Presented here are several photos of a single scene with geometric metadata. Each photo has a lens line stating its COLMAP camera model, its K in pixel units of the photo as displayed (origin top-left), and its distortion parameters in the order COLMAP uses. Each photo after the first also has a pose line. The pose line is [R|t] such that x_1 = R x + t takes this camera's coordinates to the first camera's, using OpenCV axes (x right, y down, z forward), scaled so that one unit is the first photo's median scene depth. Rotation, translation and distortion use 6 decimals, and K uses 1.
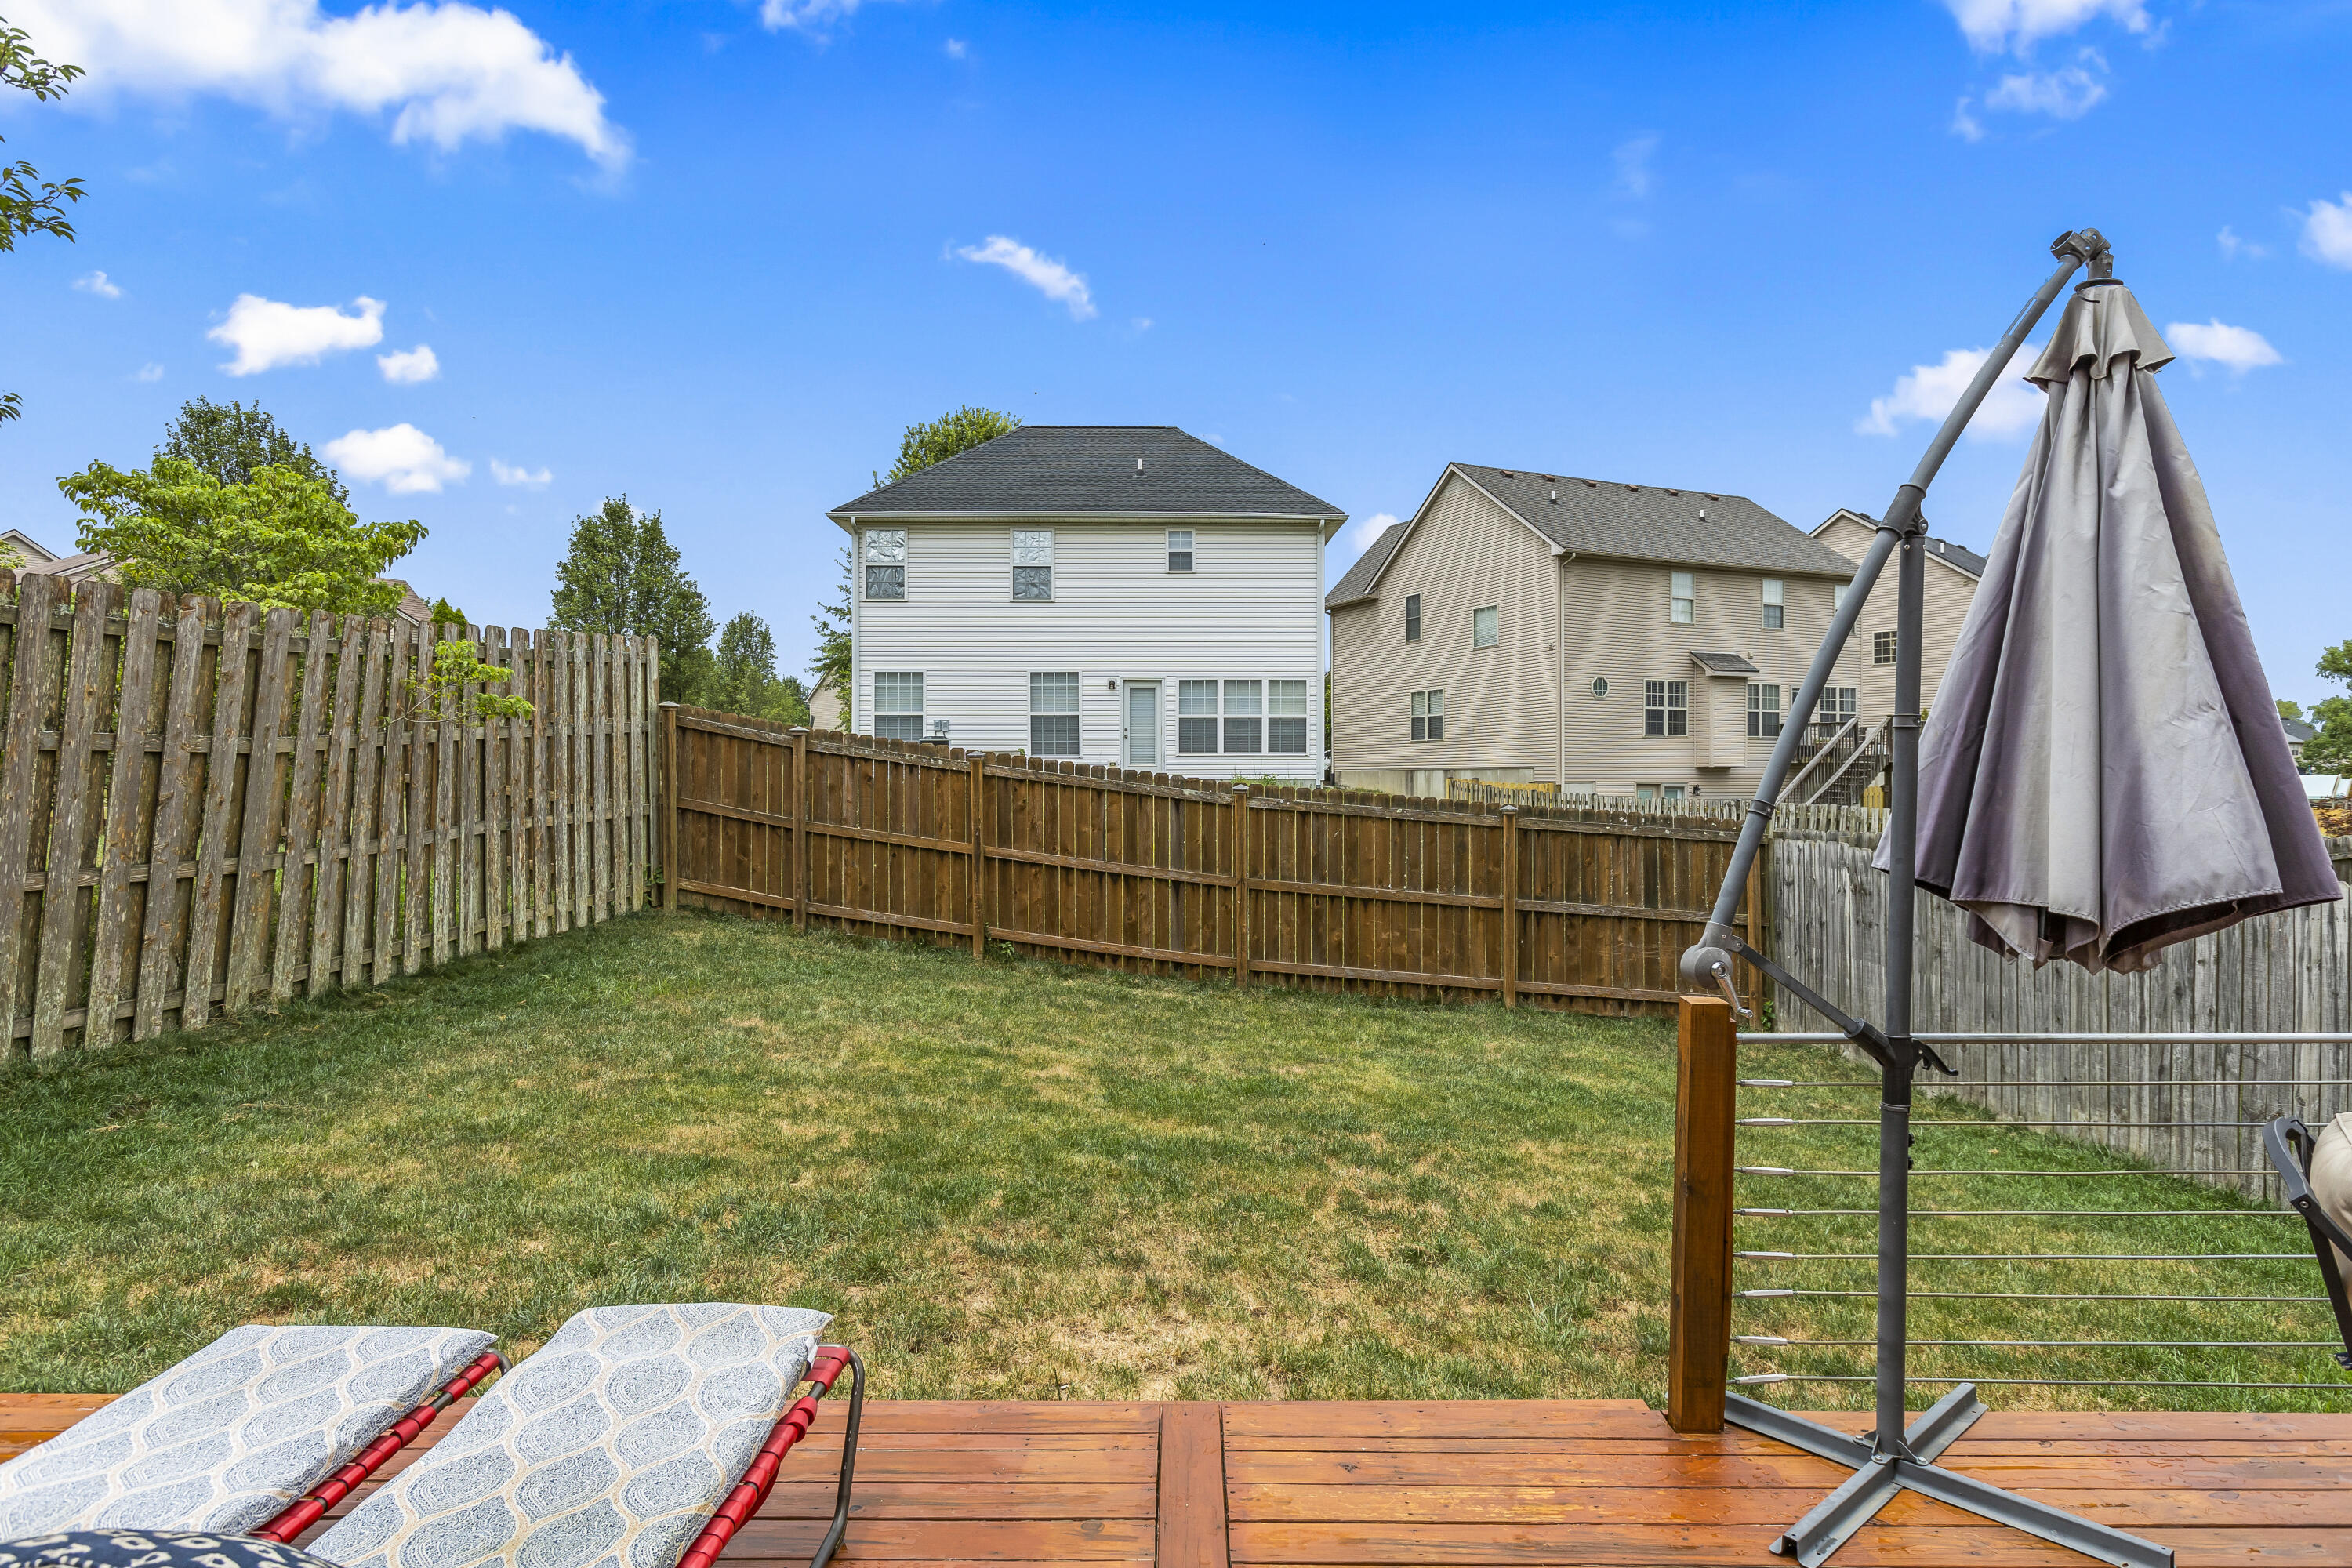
lens RADIAL K [[1327.0, 0, 1169.2], [0, 1327.0, 784.2], [0, 0, 1]] dist [-0.013190, 0.006733]
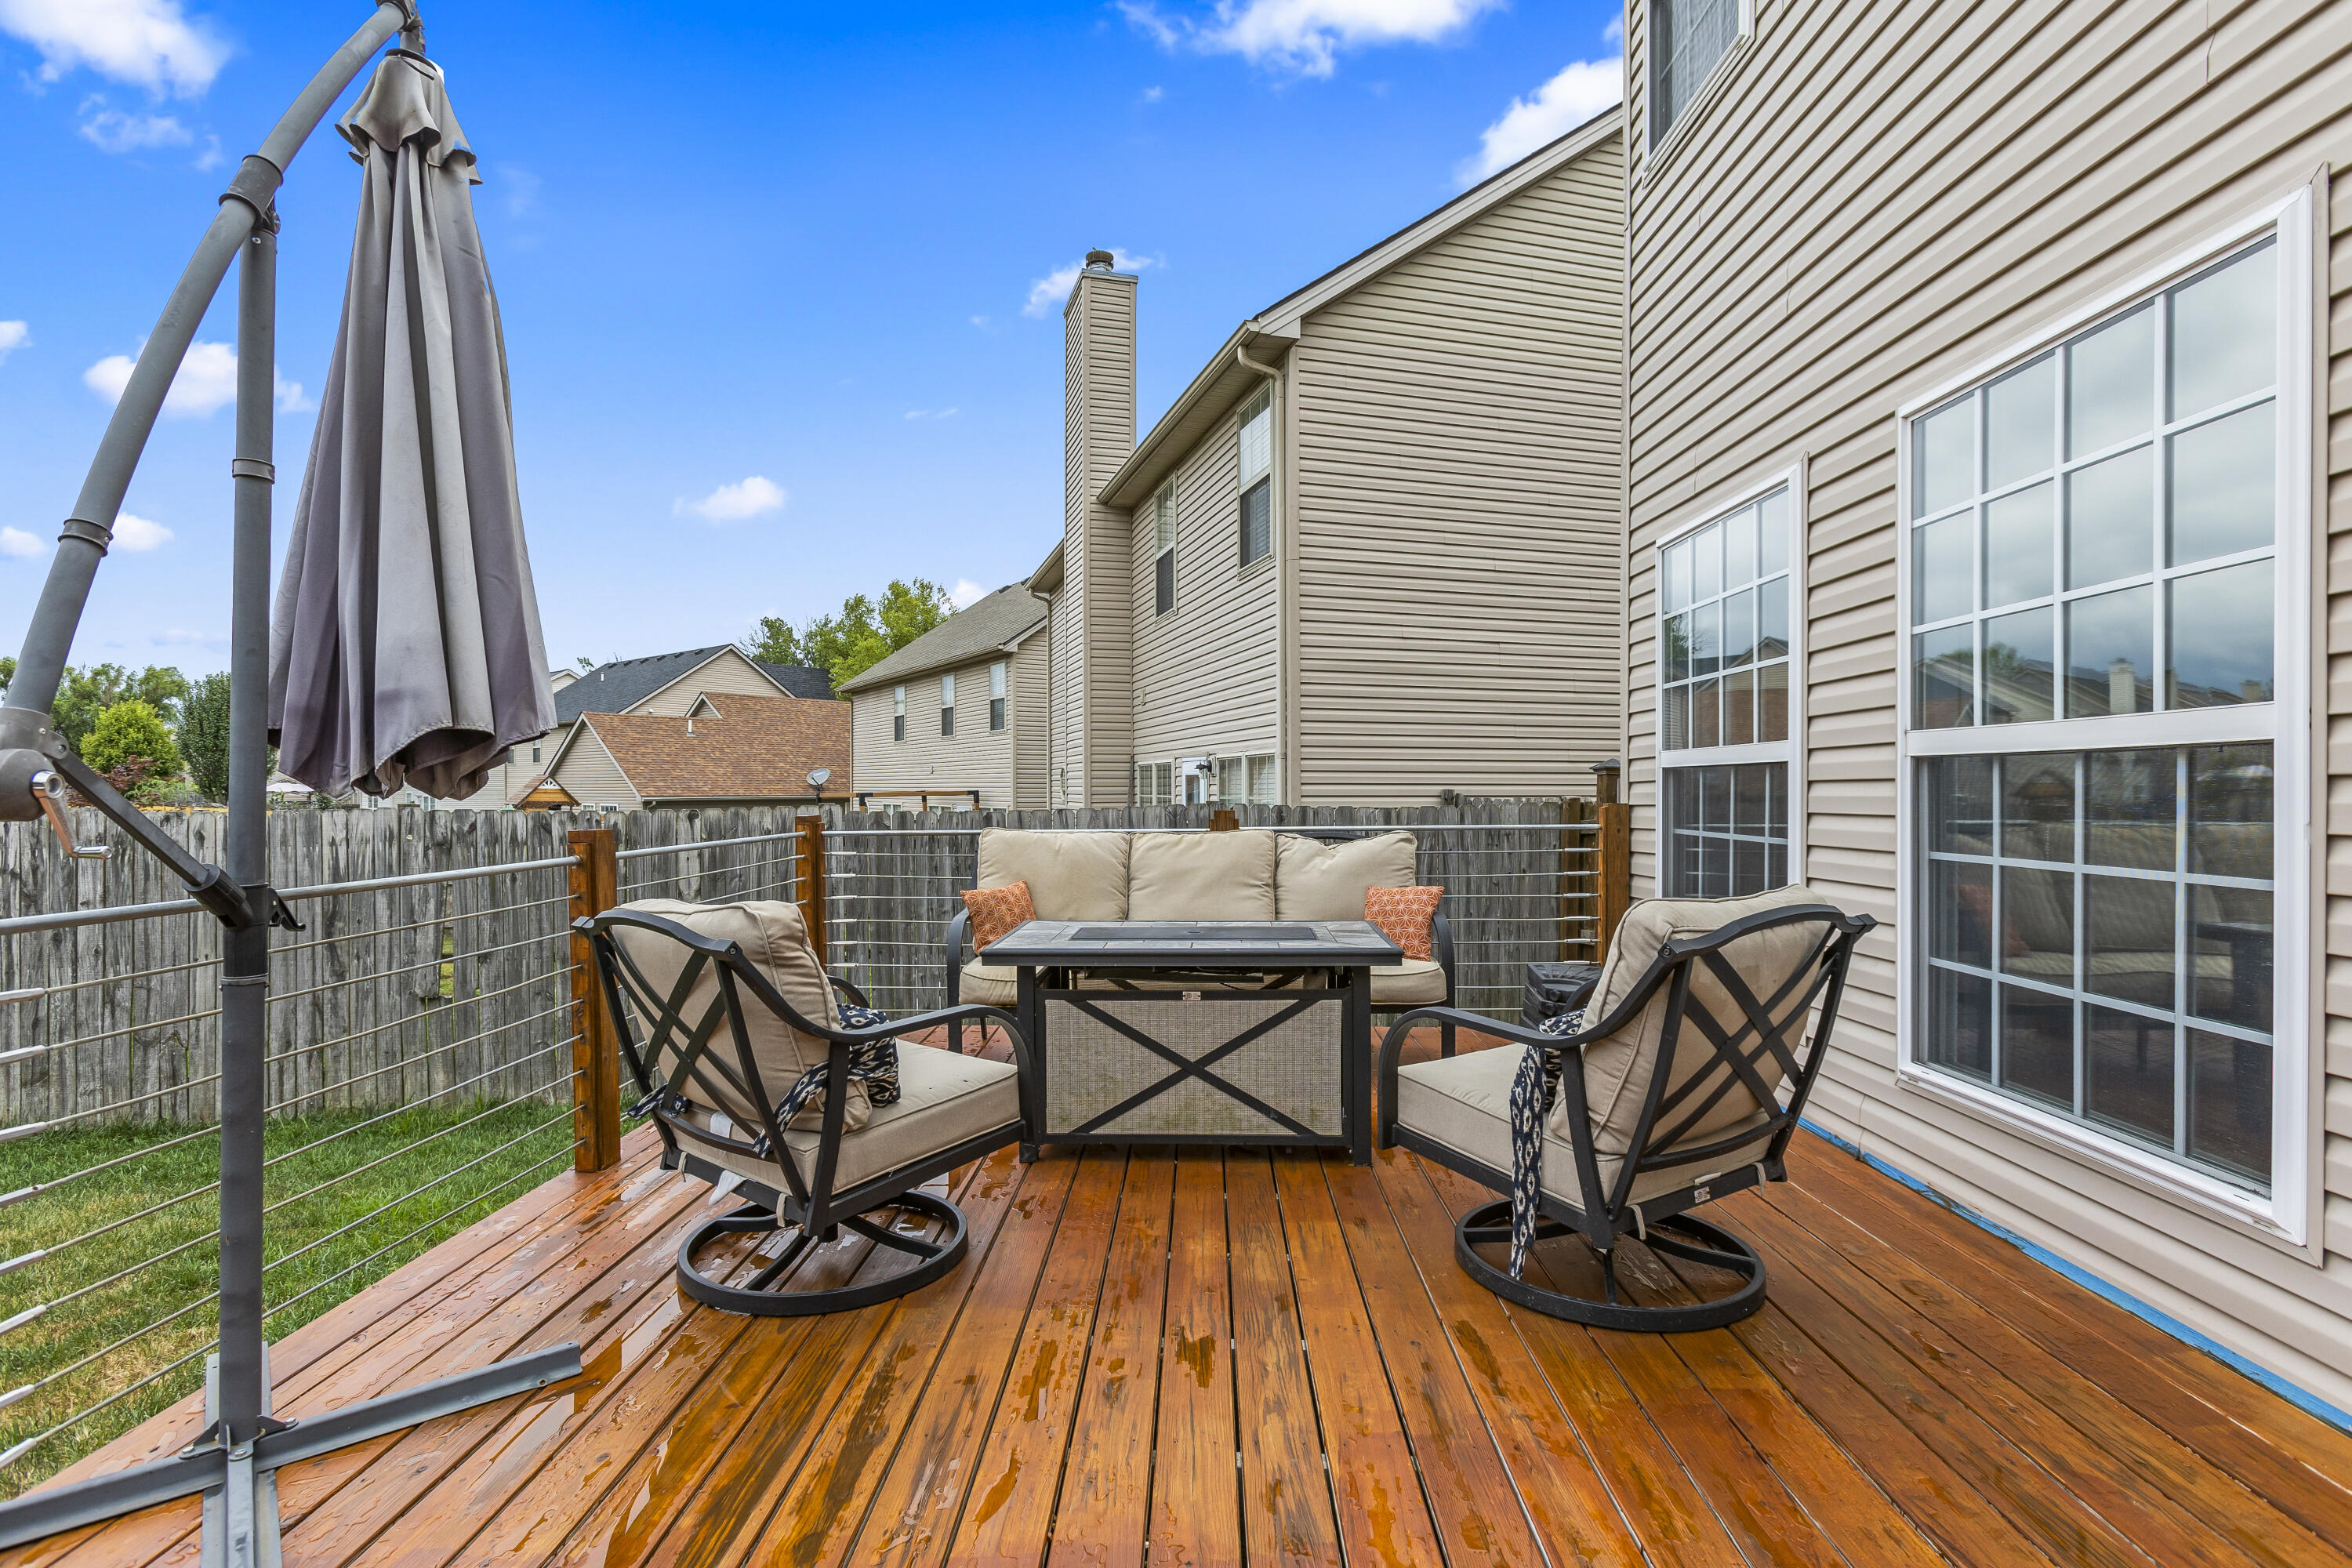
lens RADIAL K [[1115.9, 0, 1169.6], [0, 1115.9, 789.9], [0, 0, 1]] dist [-0.014786, 0.006828]
pose [[0.031736, -0.004723, 0.999485, -0.023939], [0.001938, 0.999987, 0.004664, 0.046799], [-0.999494, 0.001789, 0.031745, 0.157938]]
